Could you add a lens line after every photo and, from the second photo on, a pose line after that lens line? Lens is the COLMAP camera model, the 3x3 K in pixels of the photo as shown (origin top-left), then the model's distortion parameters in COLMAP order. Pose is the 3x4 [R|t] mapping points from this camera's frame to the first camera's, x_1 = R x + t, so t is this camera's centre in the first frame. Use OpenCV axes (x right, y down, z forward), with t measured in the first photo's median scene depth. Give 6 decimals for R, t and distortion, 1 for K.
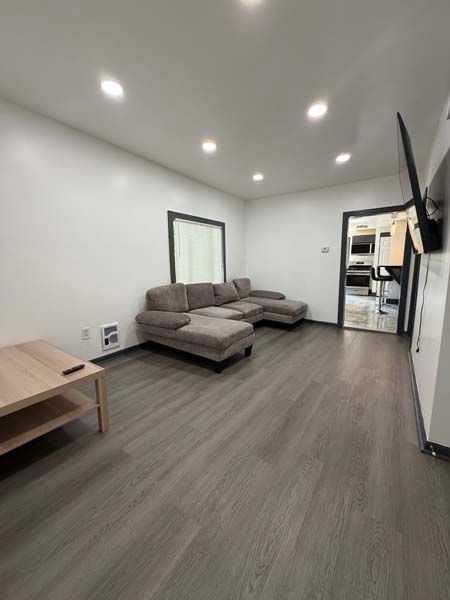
lens RADIAL K [[241.3, 0, 224.4], [0, 241.3, 301.5], [0, 0, 1]] dist [0.002845, -0.000433]
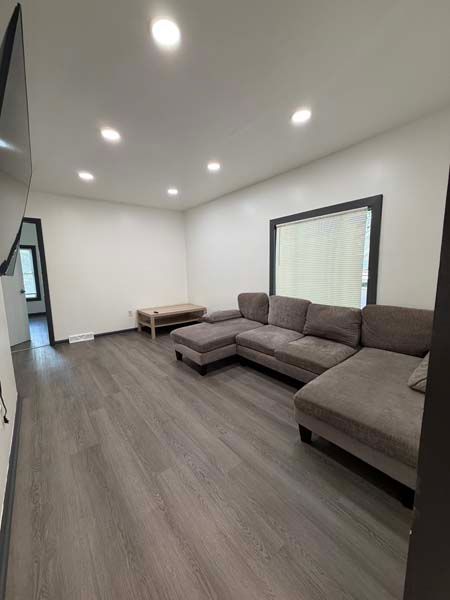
lens RADIAL K [[241.3, 0, 224.4], [0, 241.3, 299.7], [0, 0, 1]] dist [0.002845, -0.000433]
pose [[-0.282896, 0.136568, -0.949378, 1.171431], [-0.125084, 0.976106, 0.177685, -0.298297], [0.950960, 0.169019, -0.259053, 1.623353]]
